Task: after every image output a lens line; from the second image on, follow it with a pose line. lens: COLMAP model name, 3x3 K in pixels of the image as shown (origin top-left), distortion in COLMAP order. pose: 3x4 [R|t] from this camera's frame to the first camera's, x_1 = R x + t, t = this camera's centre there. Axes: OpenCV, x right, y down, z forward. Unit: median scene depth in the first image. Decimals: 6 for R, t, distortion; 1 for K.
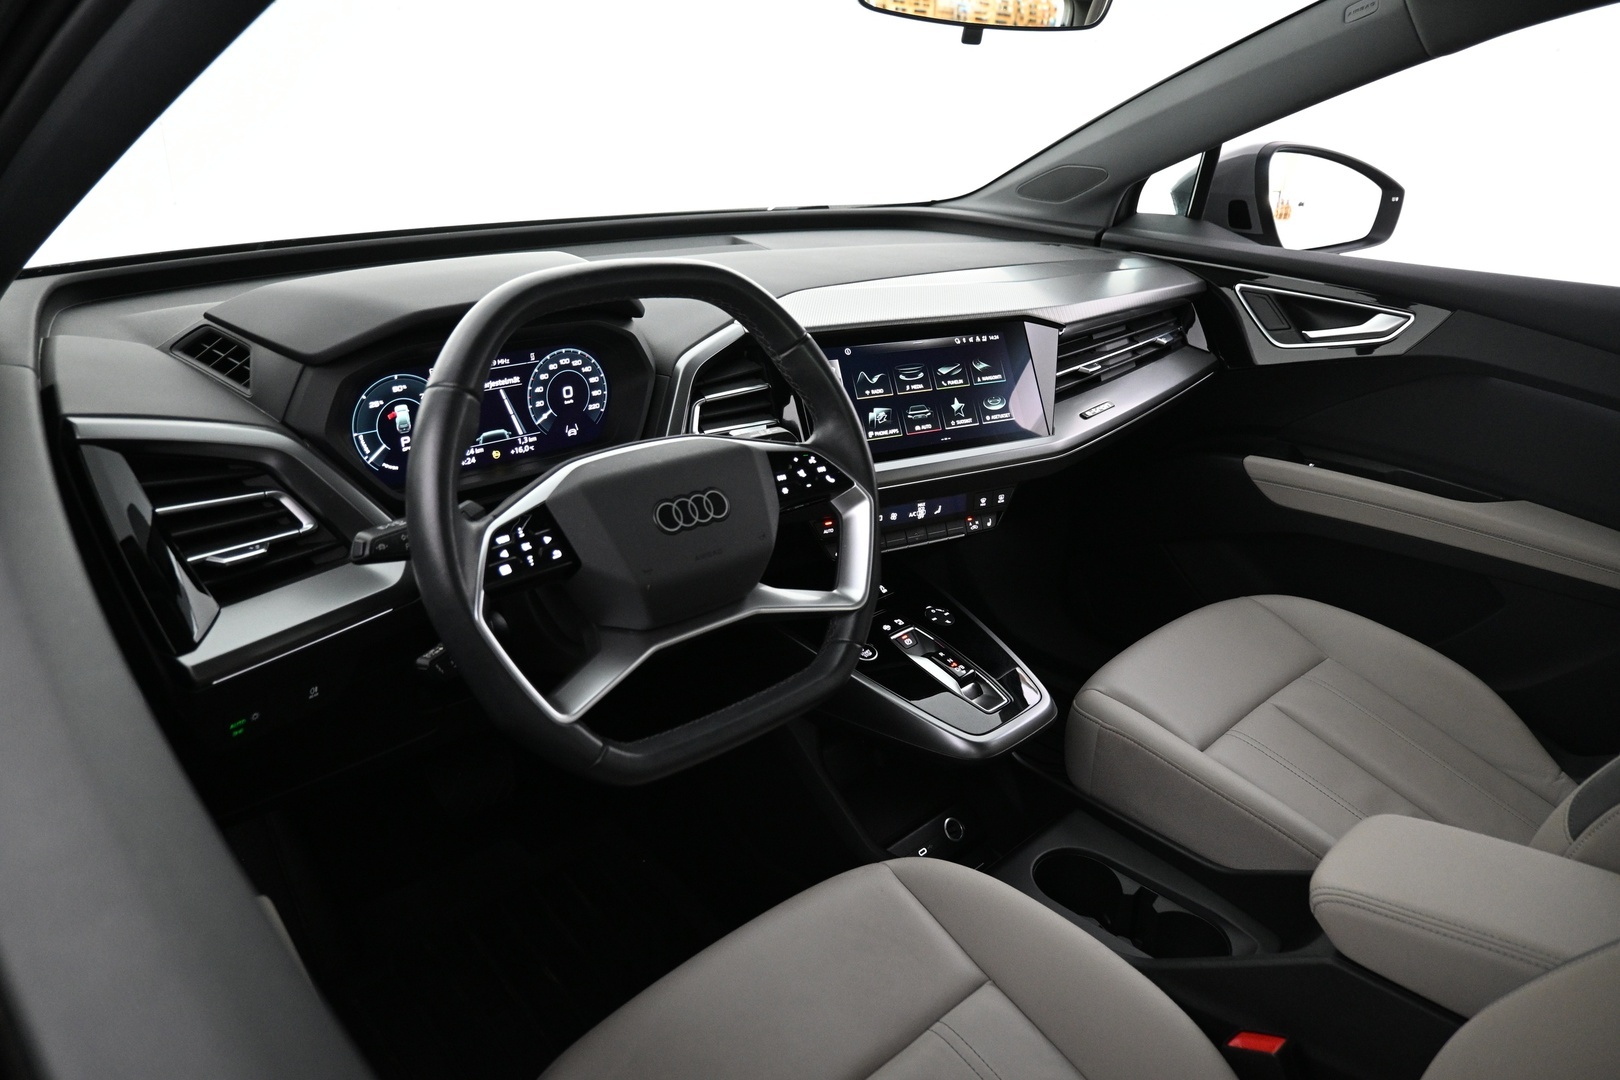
lens RADIAL K [[1076.9, 0, 810.0], [0, 1076.9, 540.0], [0, 0, 1]] dist [-0.008191, 0.000139]
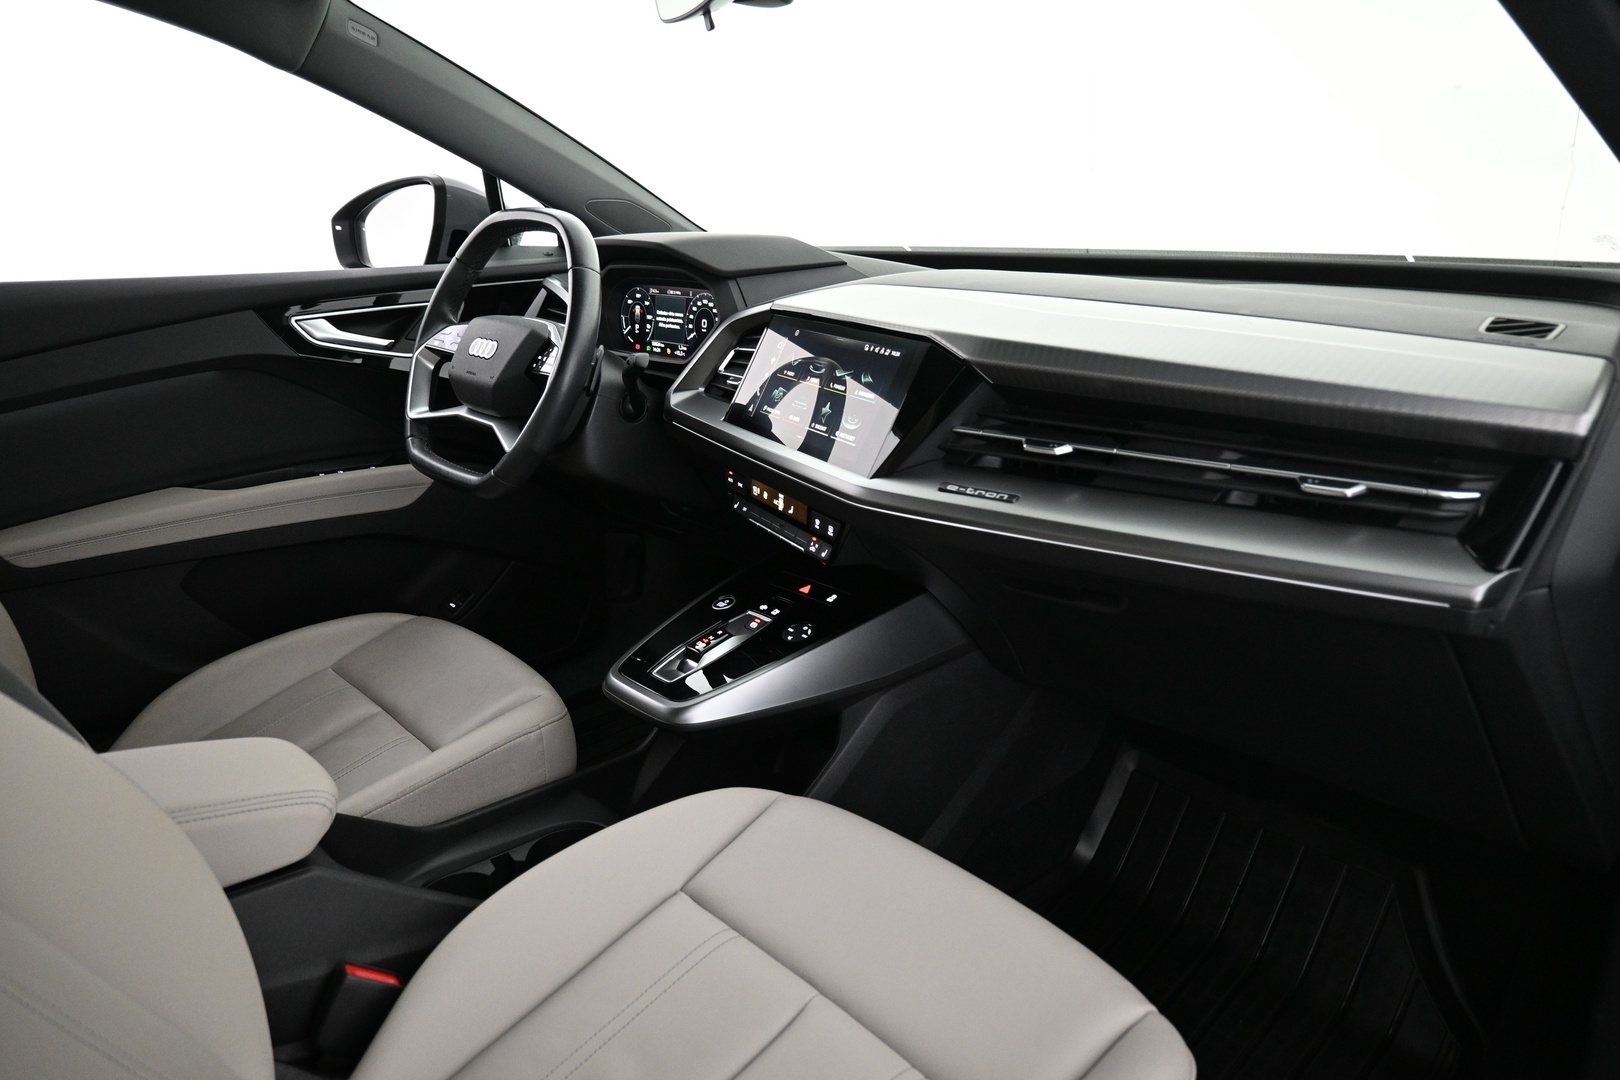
lens RADIAL K [[1076.9, 0, 810.0], [0, 1076.9, 540.0], [0, 0, 1]] dist [-0.008191, 0.000139]
pose [[-0.029589, 0.264747, -0.963864, 1.265135], [-0.377582, 0.889880, 0.256016, -0.308368], [0.925503, 0.371513, 0.073633, 1.156285]]
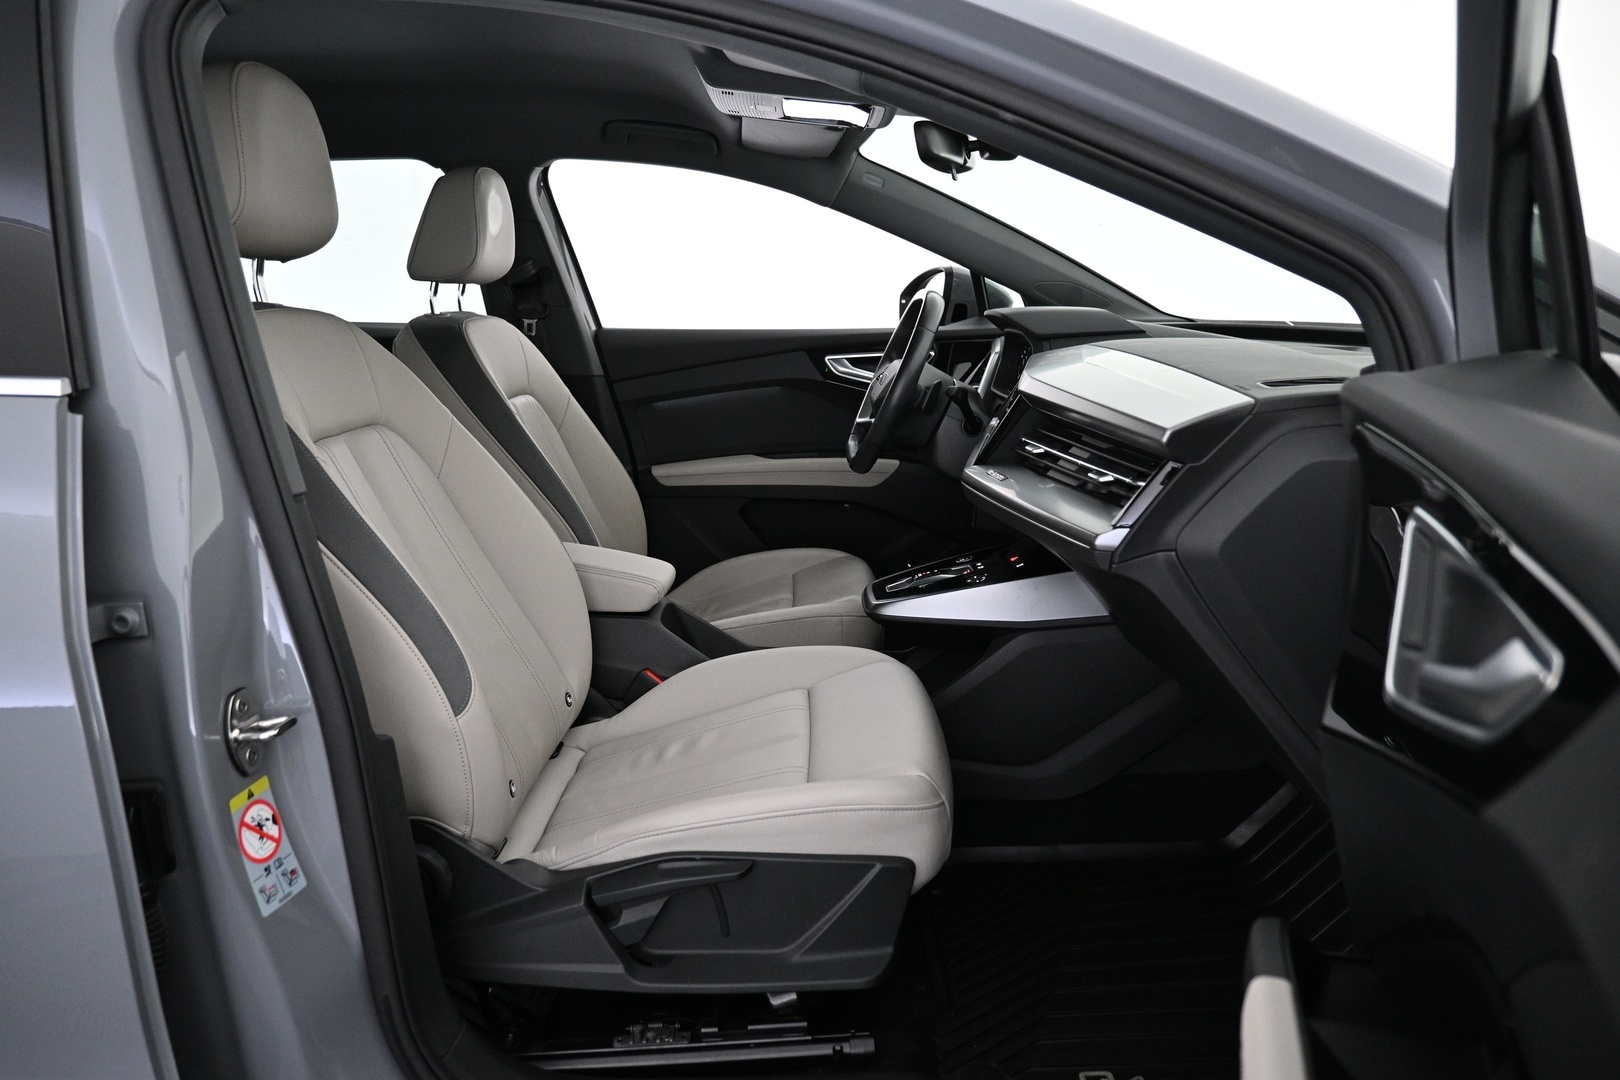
lens RADIAL K [[1076.9, 0, 810.0], [0, 1076.9, 540.0], [0, 0, 1]] dist [-0.008191, 0.000139]
pose [[-0.708681, 0.138613, -0.691779, 1.595596], [-0.274755, 0.848883, 0.451560, -0.799671], [0.649832, 0.510082, -0.563503, 2.383721]]
